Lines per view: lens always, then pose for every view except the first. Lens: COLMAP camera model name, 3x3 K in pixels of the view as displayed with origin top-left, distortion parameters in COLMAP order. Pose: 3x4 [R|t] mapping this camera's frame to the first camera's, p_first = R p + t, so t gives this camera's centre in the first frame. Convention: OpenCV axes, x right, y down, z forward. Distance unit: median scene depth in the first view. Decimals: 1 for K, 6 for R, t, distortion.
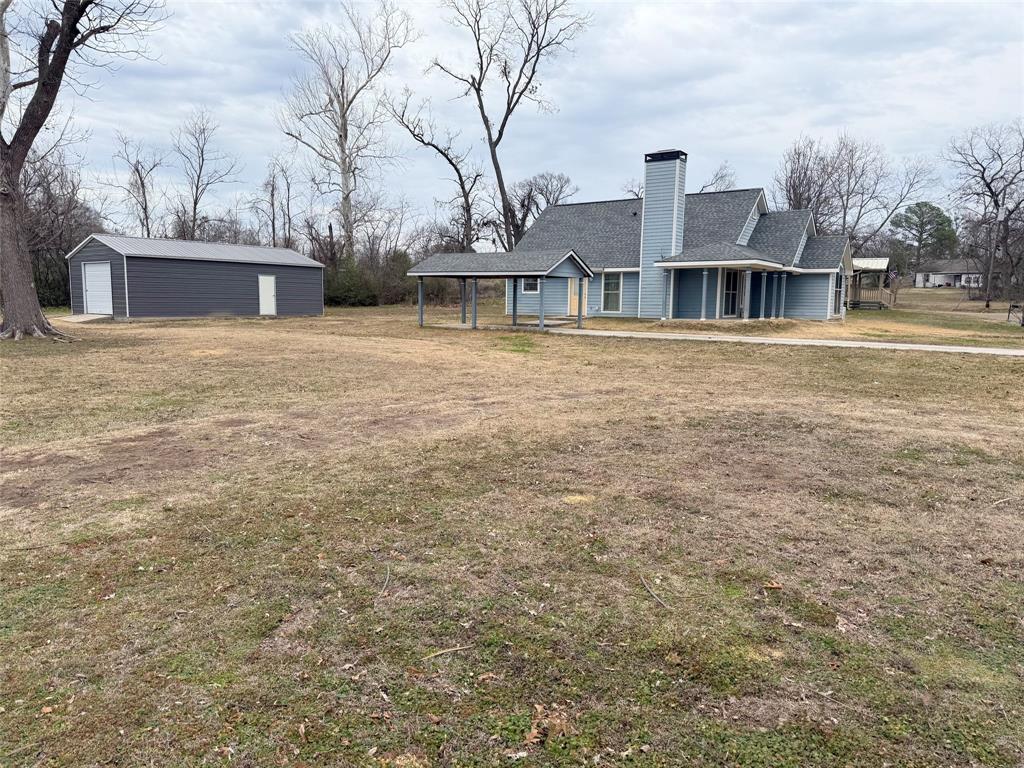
lens RADIAL K [[730.1, 0, 509.2], [0, 730.1, 390.5], [0, 0, 1]] dist [0.019357, -0.007438]
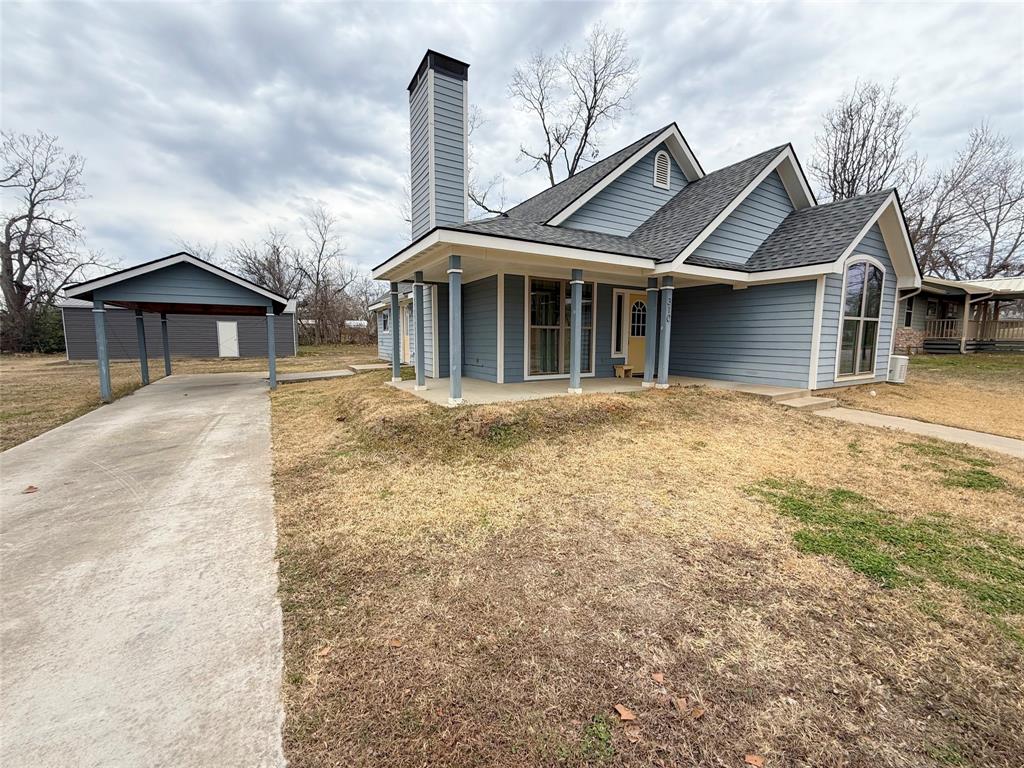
lens RADIAL K [[419.2, 0, 508.2], [0, 419.2, 381.4], [0, 0, 1]] dist [-0.016347, 0.007784]
pose [[0.882161, 0.041697, -0.469099, 0.374484], [-0.053311, 0.998512, -0.011498, -0.085903], [0.467921, 0.035151, 0.883071, 0.677146]]
